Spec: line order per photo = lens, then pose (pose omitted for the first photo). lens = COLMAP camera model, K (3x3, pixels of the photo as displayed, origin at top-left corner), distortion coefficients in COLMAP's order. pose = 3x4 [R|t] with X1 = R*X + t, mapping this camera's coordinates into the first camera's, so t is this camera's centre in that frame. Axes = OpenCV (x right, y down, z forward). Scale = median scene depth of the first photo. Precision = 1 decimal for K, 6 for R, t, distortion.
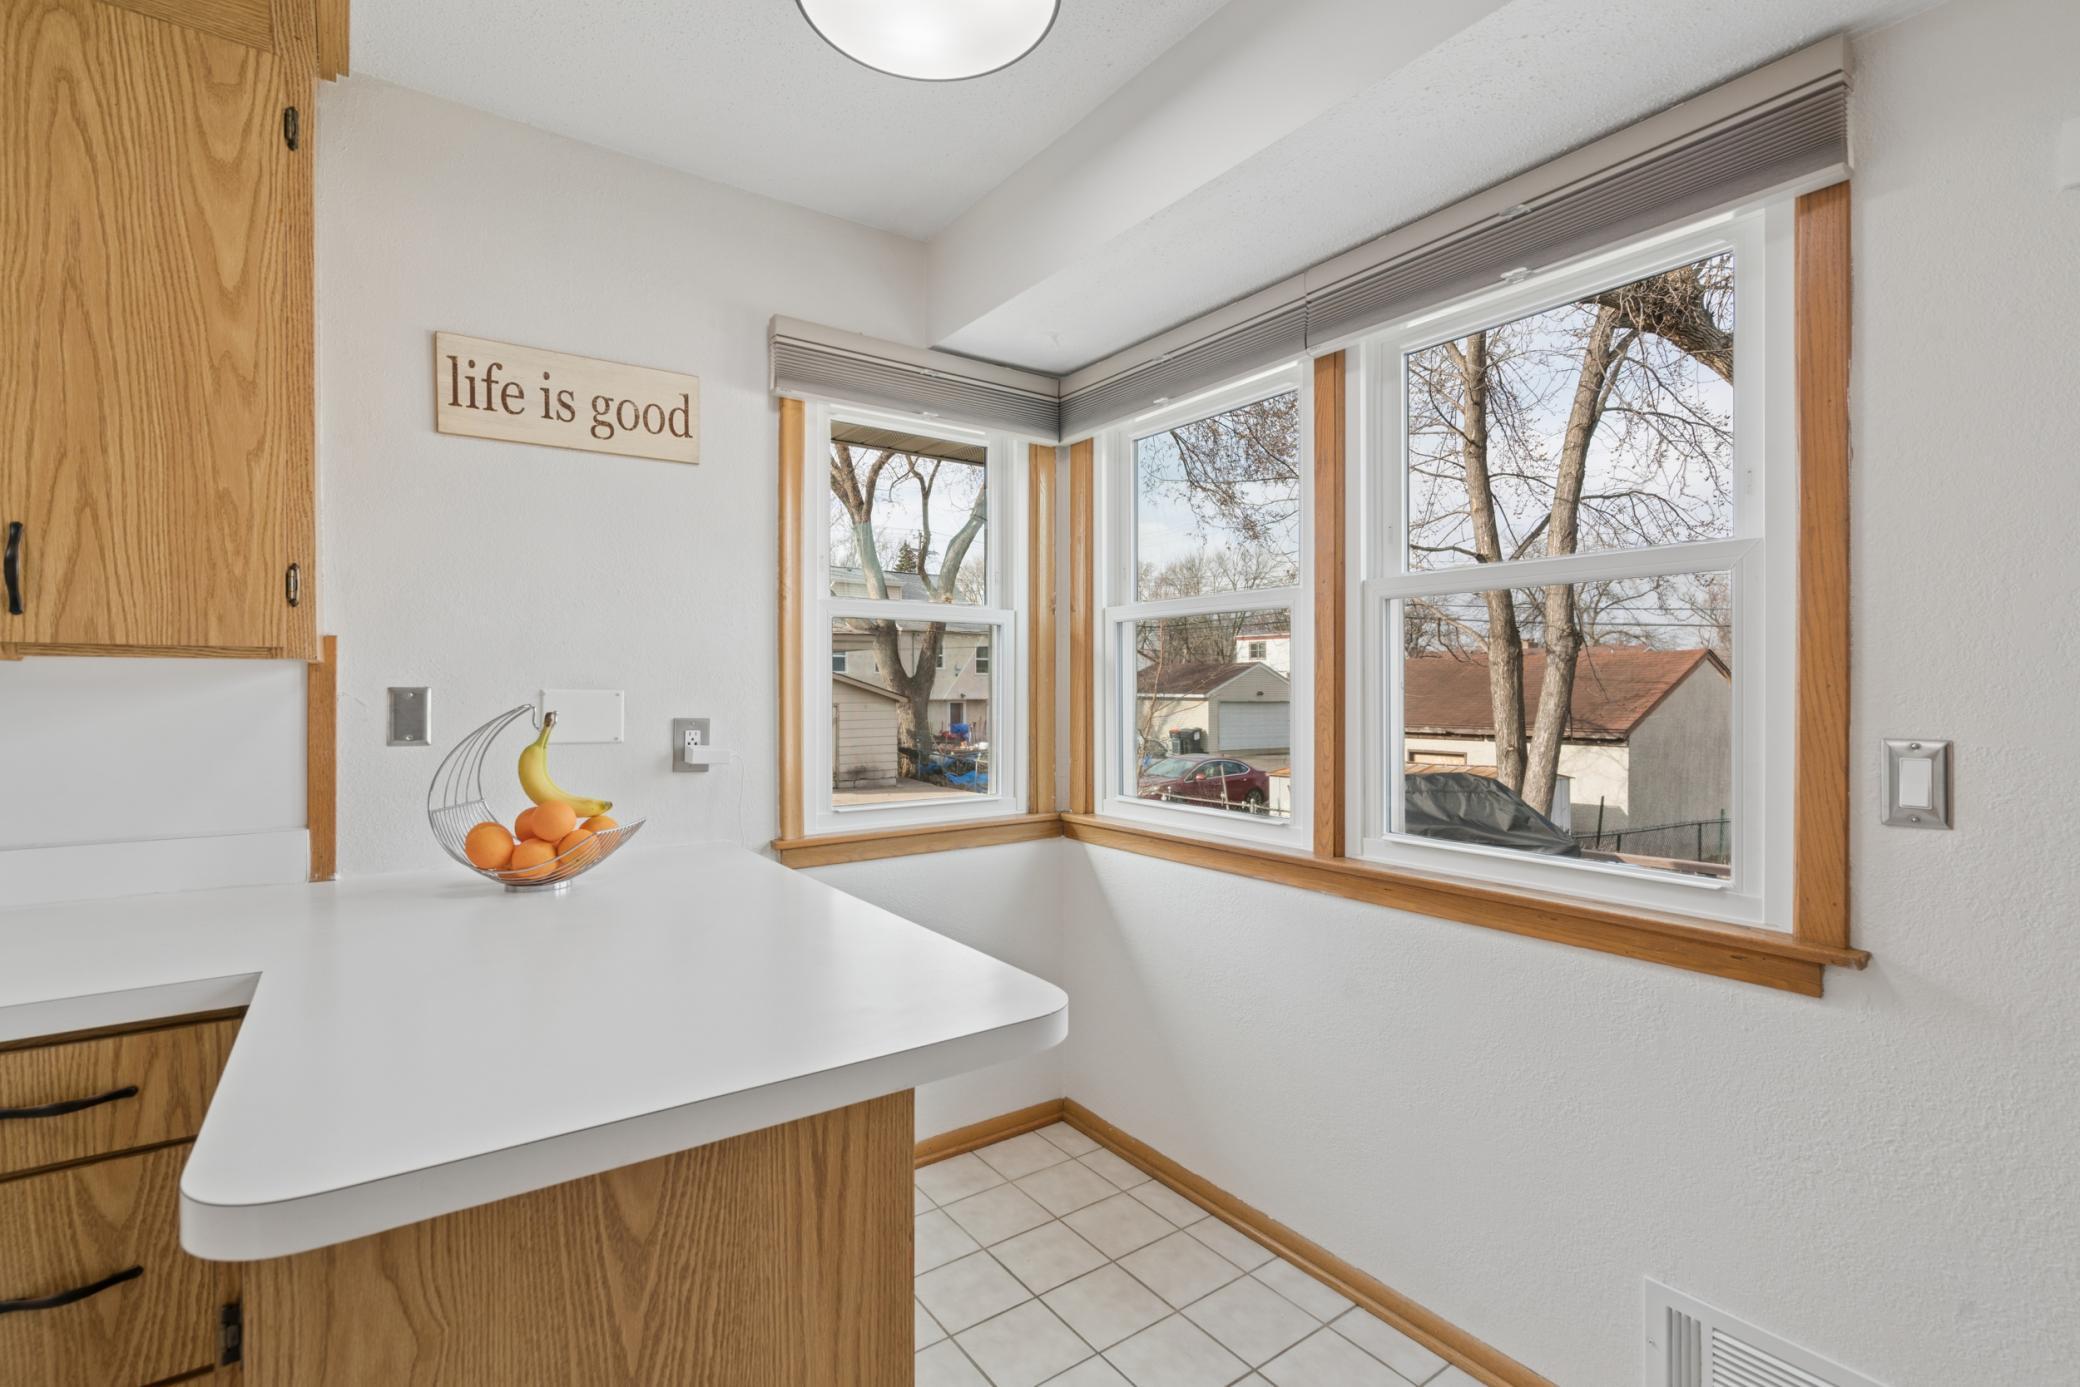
lens RADIAL K [[958.9, 0, 1047.4], [0, 958.9, 697.4], [0, 0, 1]] dist [0.000420, 0.000632]
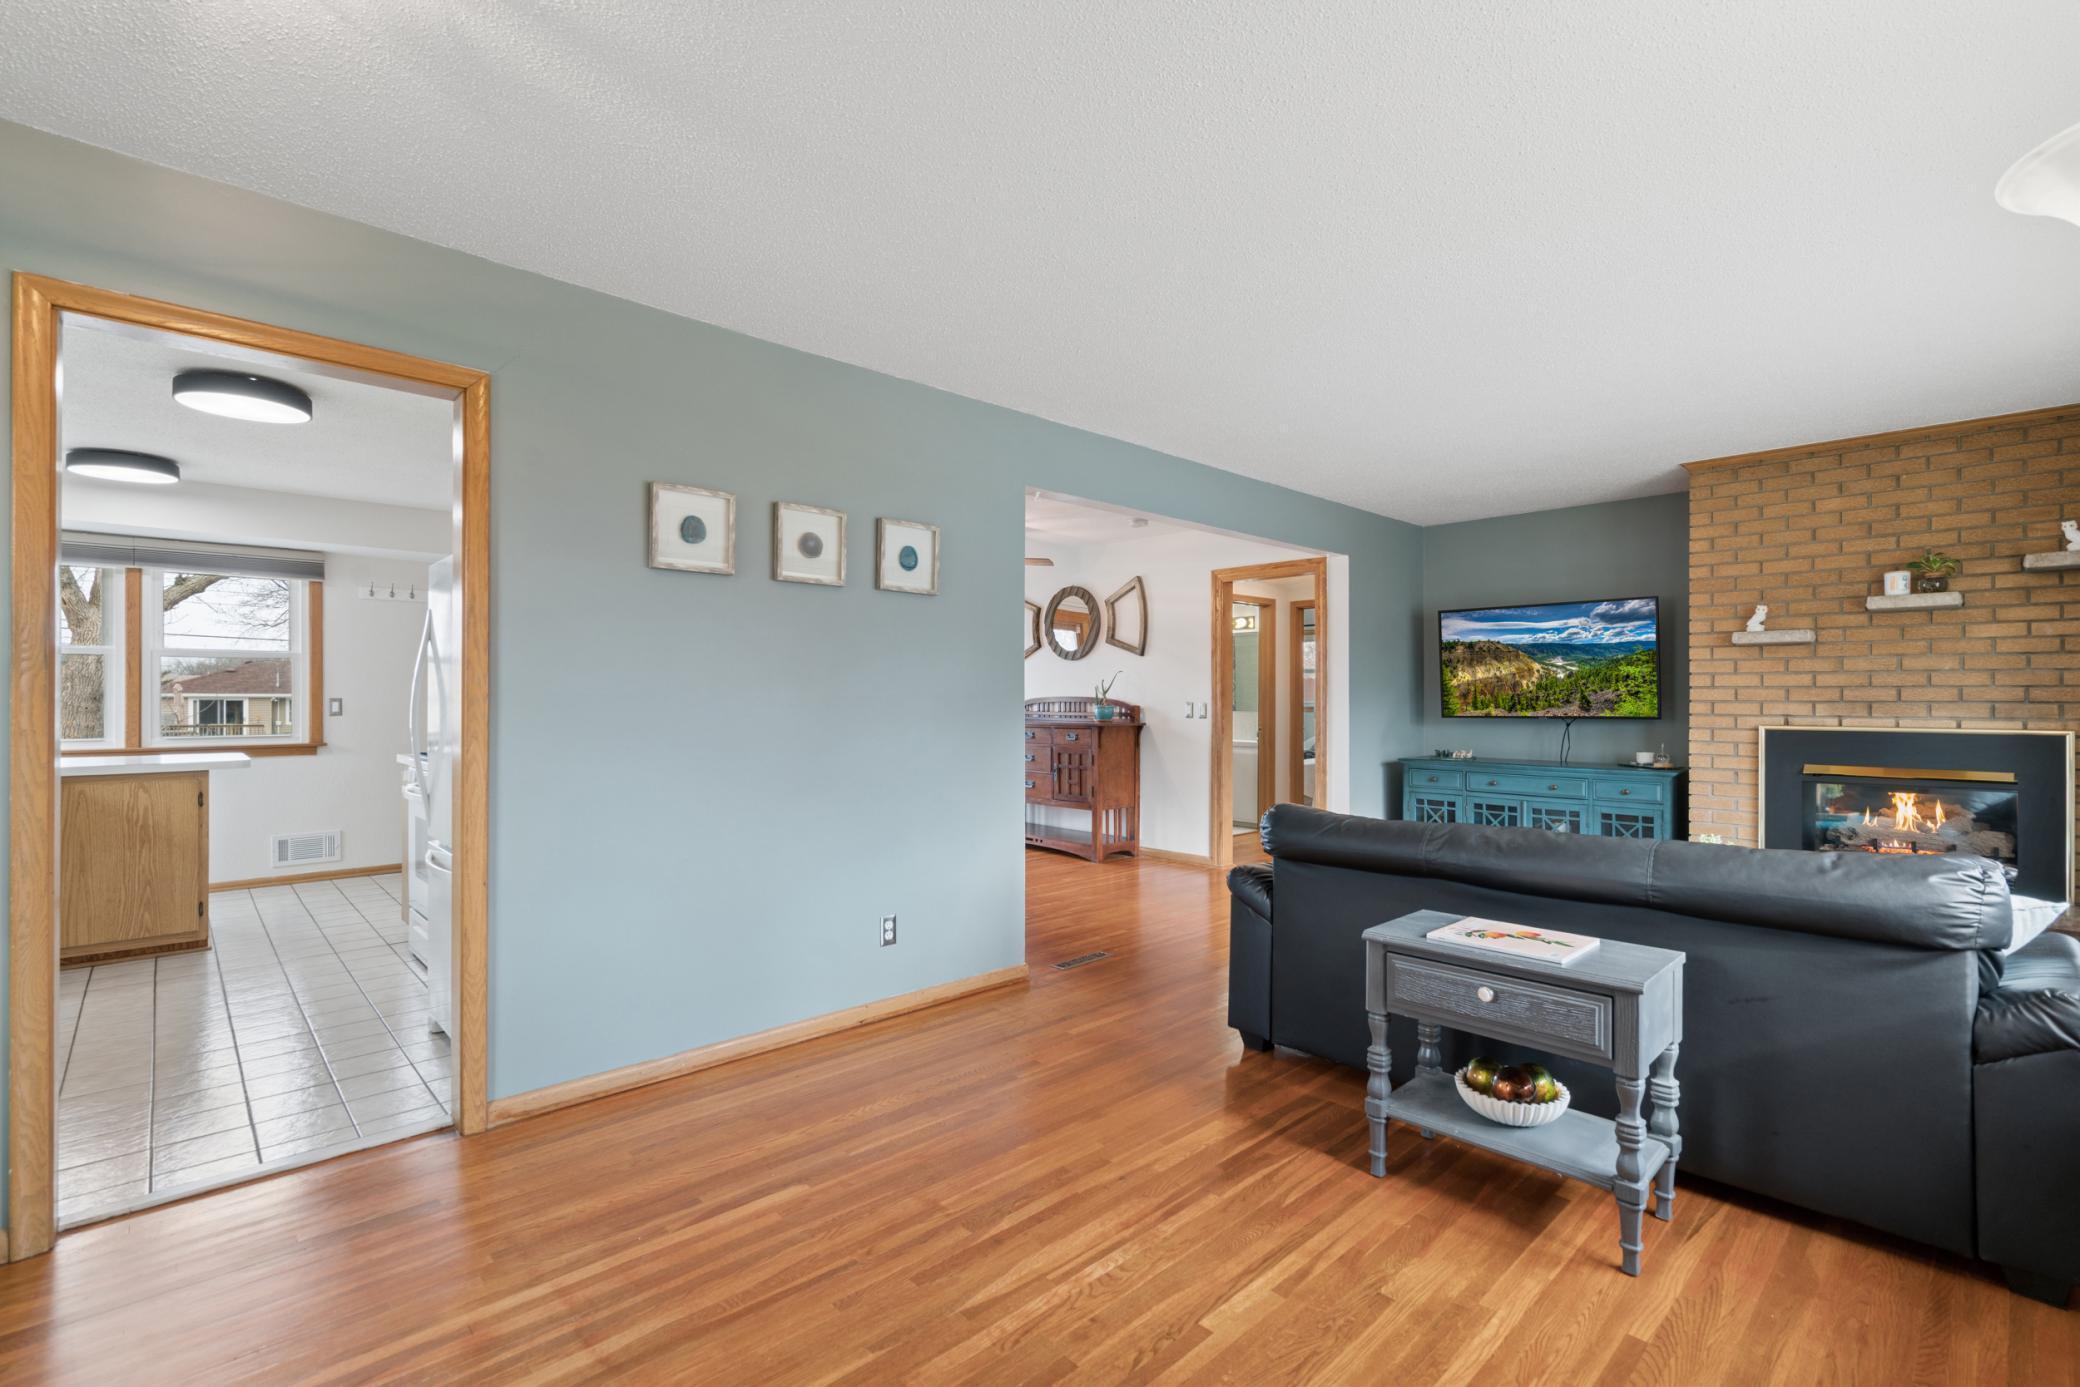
lens RADIAL K [[925.9, 0, 1032.3], [0, 925.9, 704.2], [0, 0, 1]] dist [0.005154, 0.000510]
pose [[-0.128957, -0.000353, 0.991650, -2.695695], [0.012430, 0.999921, 0.001972, 0.067520], [-0.991572, 0.012580, -0.128942, -1.237008]]
